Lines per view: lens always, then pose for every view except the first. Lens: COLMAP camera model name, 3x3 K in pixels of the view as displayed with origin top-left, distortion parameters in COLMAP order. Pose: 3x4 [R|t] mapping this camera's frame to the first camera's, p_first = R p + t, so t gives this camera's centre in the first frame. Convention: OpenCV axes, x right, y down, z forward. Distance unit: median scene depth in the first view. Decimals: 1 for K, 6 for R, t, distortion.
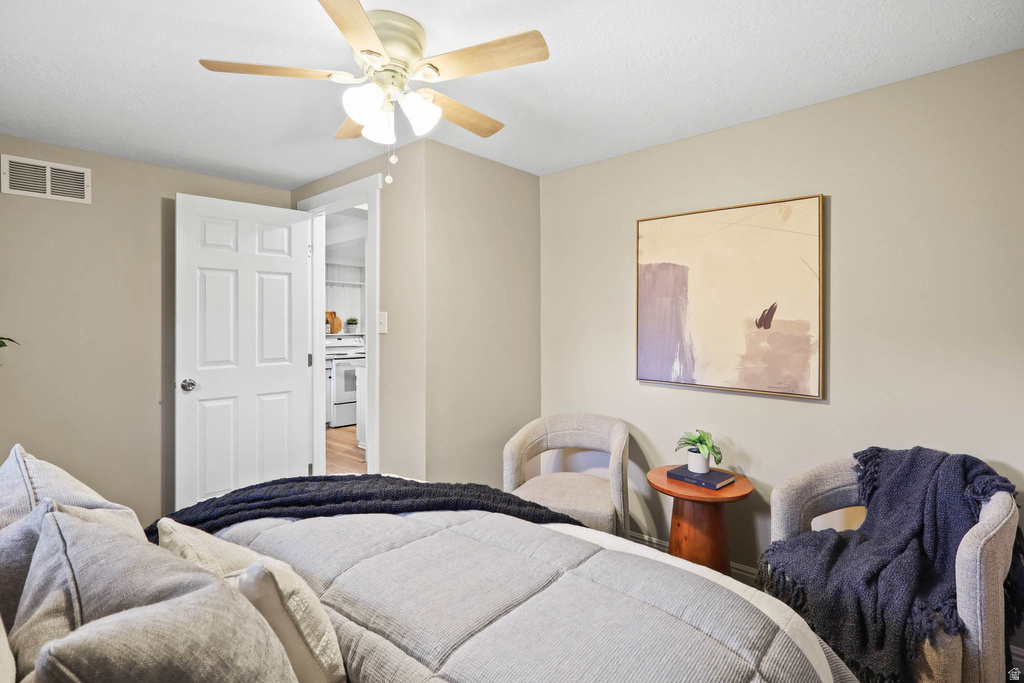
lens RADIAL K [[490.3, 0, 512.9], [0, 490.3, 332.7], [0, 0, 1]] dist [-0.003595, 0.002080]
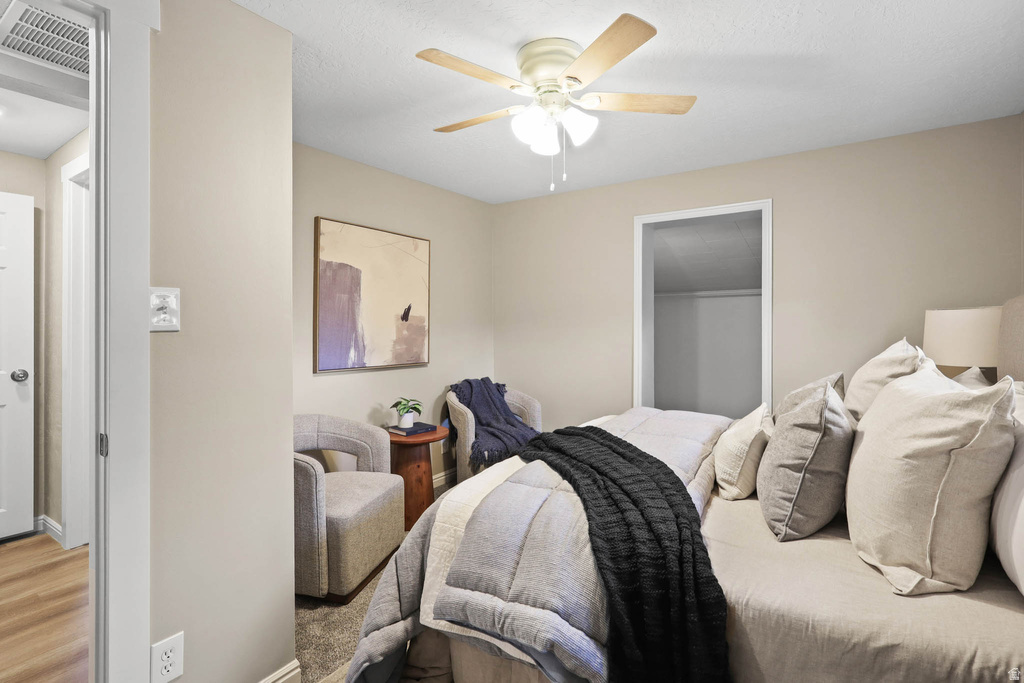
lens RADIAL K [[490.3, 0, 512.1], [0, 490.3, 331.0], [0, 0, 1]] dist [-0.003595, 0.002080]
pose [[-0.136754, -0.020478, 0.990393, -0.884732], [0.014732, 0.999634, 0.022704, -0.006900], [-0.990495, 0.017695, -0.136402, 0.794784]]
